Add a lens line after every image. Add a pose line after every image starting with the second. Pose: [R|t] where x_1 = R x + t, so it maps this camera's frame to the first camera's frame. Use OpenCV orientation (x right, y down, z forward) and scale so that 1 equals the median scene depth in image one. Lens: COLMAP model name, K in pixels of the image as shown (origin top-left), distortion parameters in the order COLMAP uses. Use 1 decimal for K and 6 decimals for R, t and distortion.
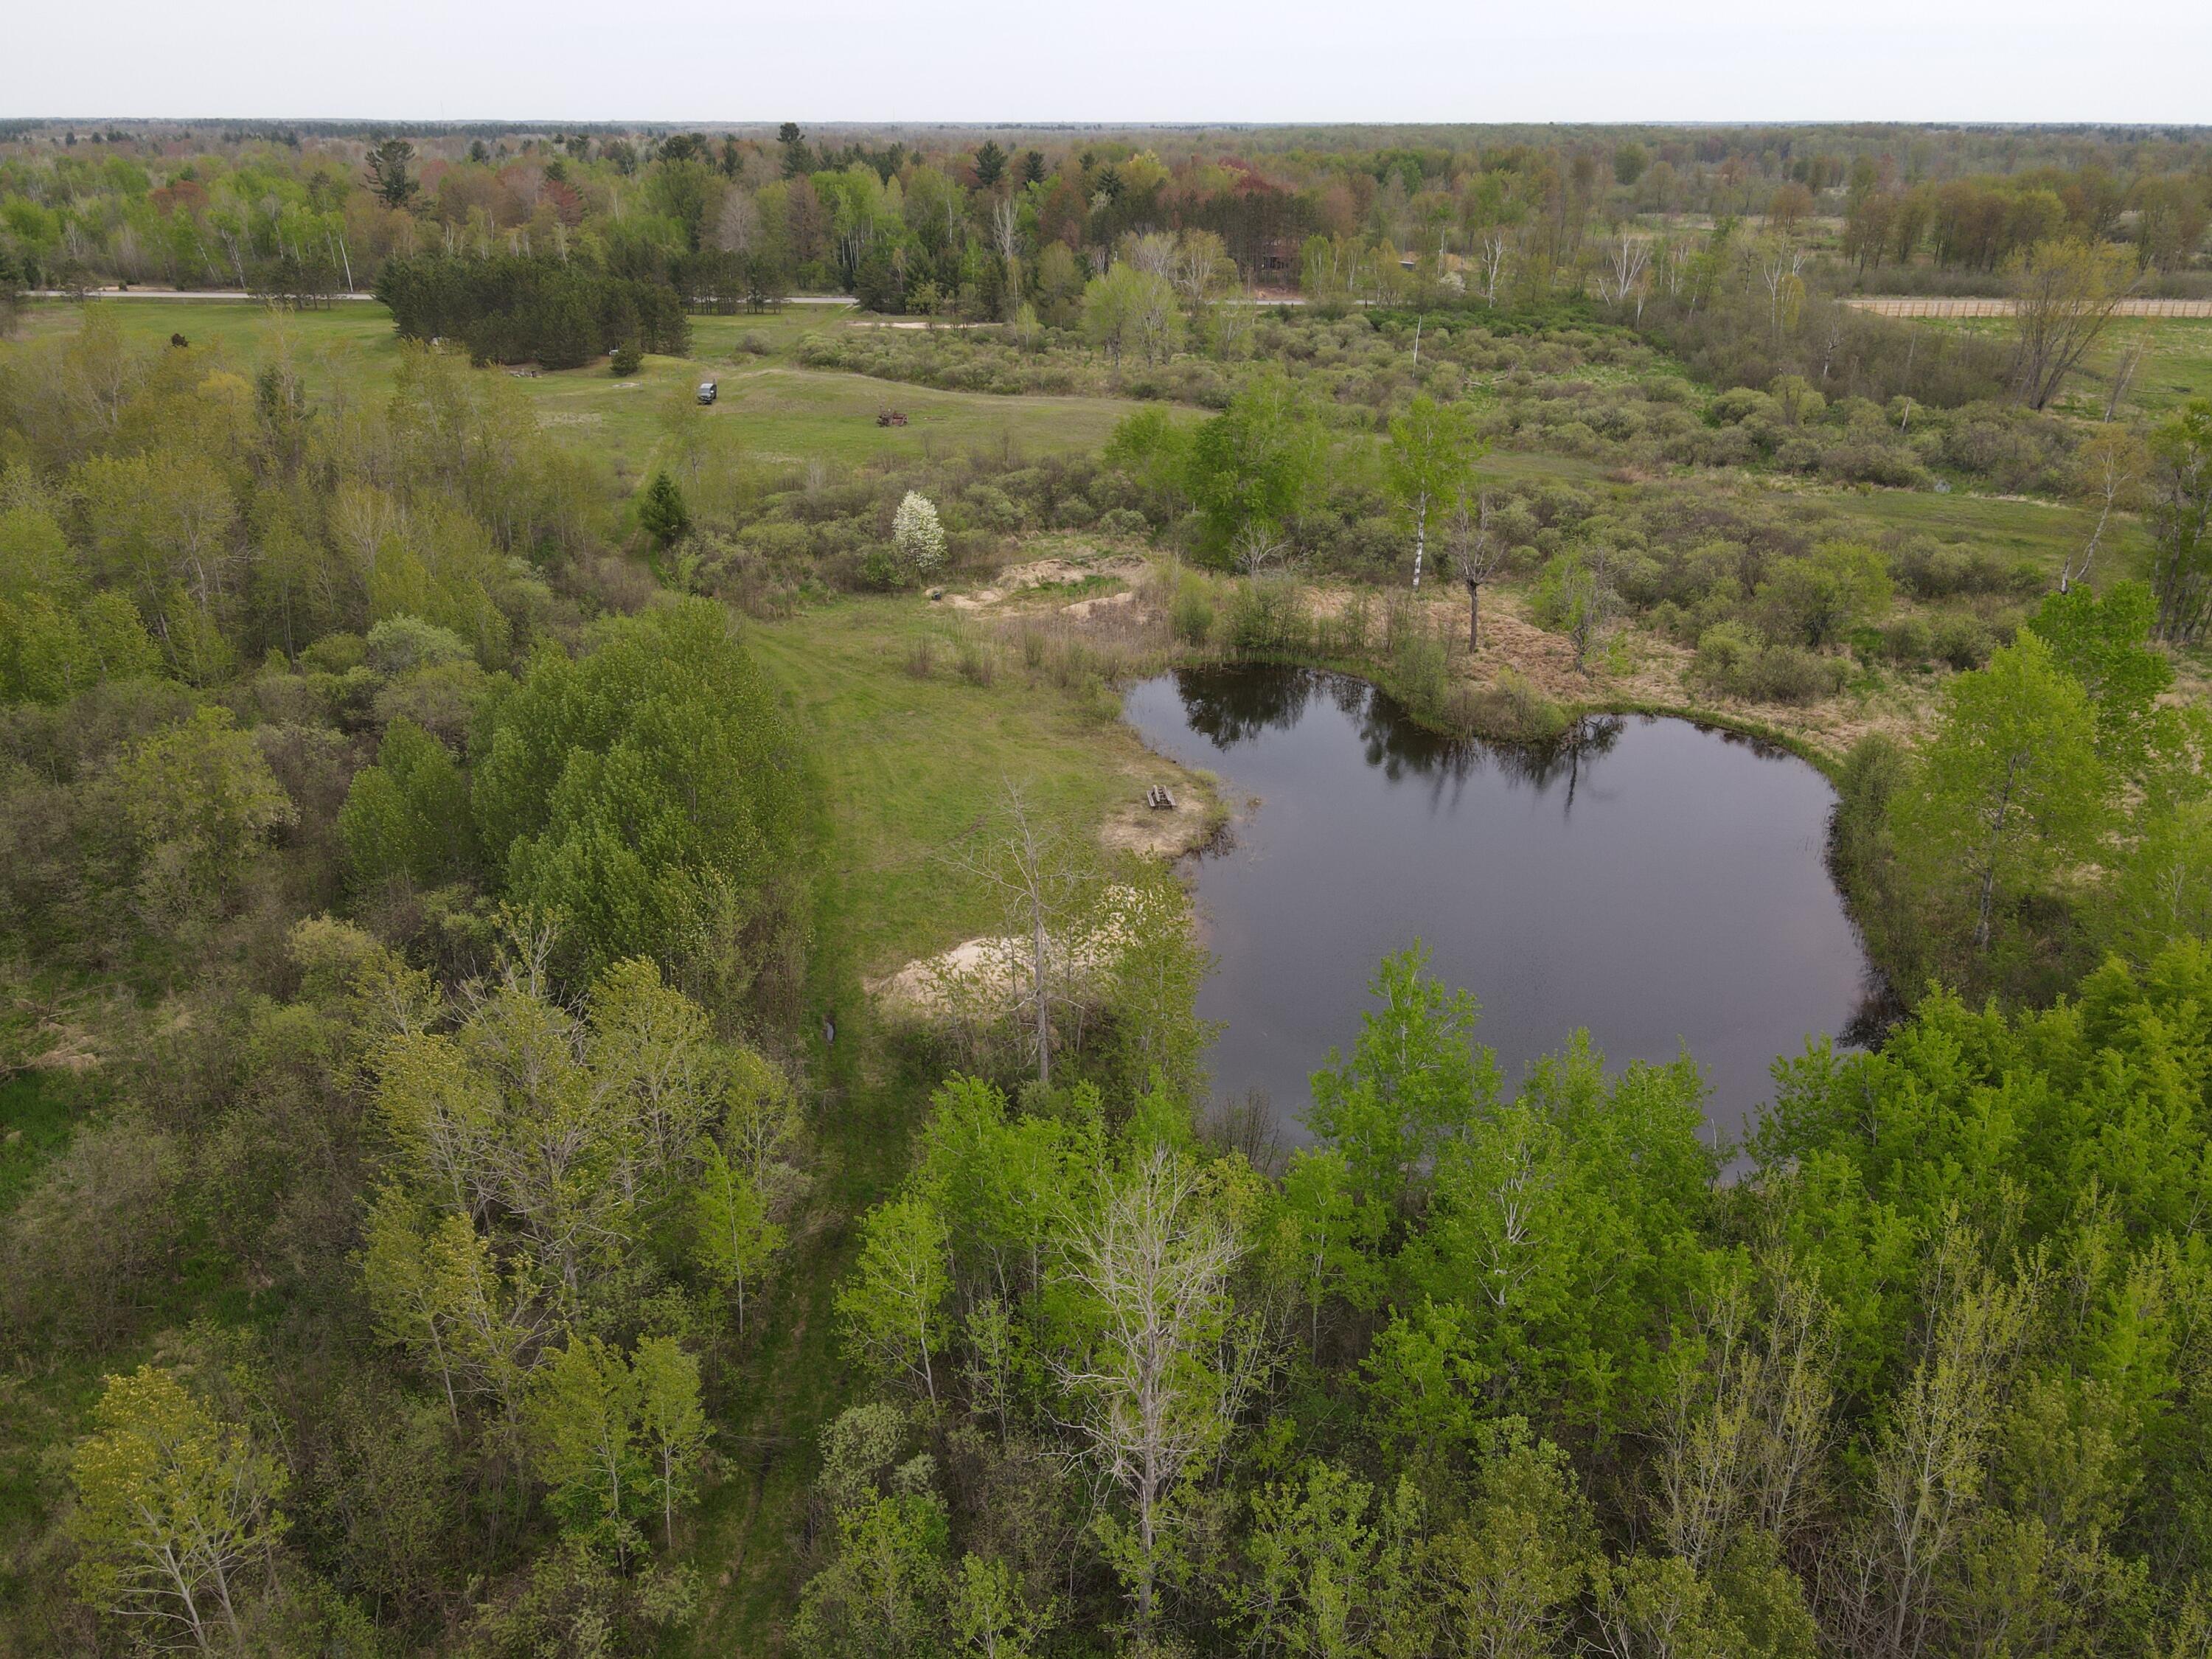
lens RADIAL K [[1610.5, 0, 1097.9], [0, 1610.5, 835.6], [0, 0, 1]] dist [0.000517, 0.008441]
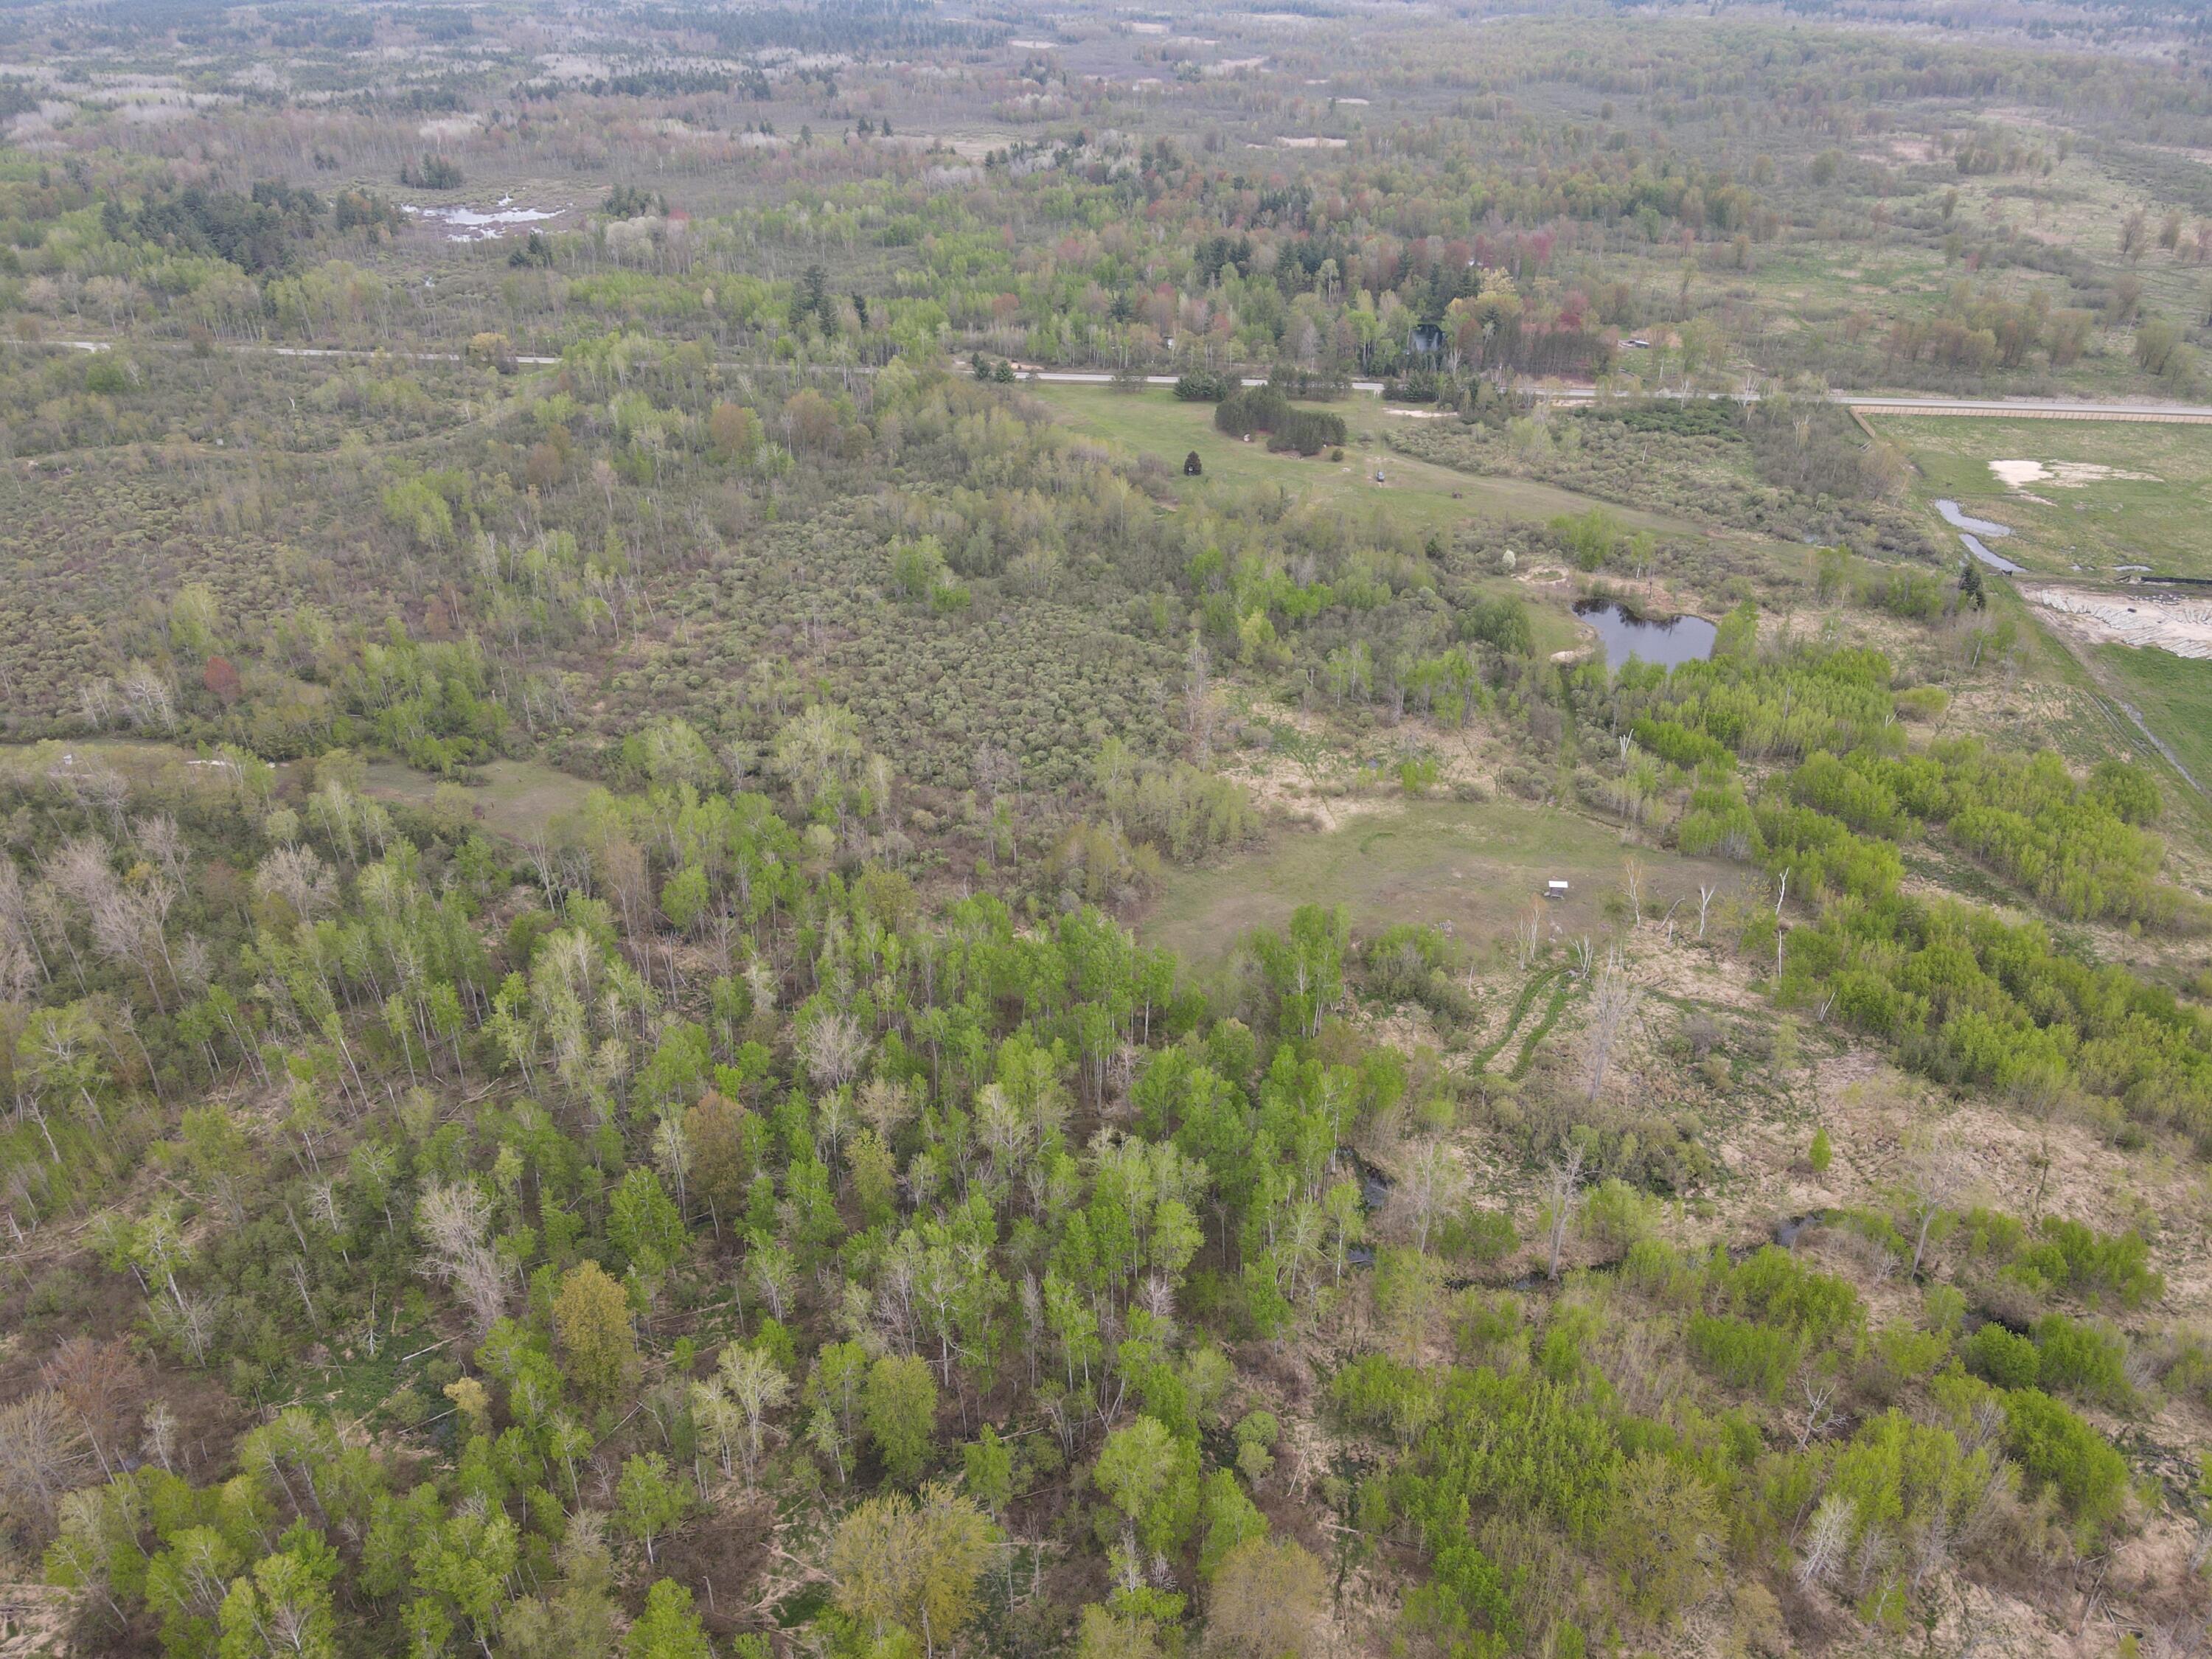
lens RADIAL K [[1610.5, 0, 1097.9], [0, 1610.5, 835.6], [0, 0, 1]] dist [0.000517, 0.008441]
pose [[0.992576, 0.050062, -0.110845, -0.653350], [-0.037243, 0.992685, 0.114842, 0.068542], [0.115783, -0.109861, 0.987180, -3.153875]]
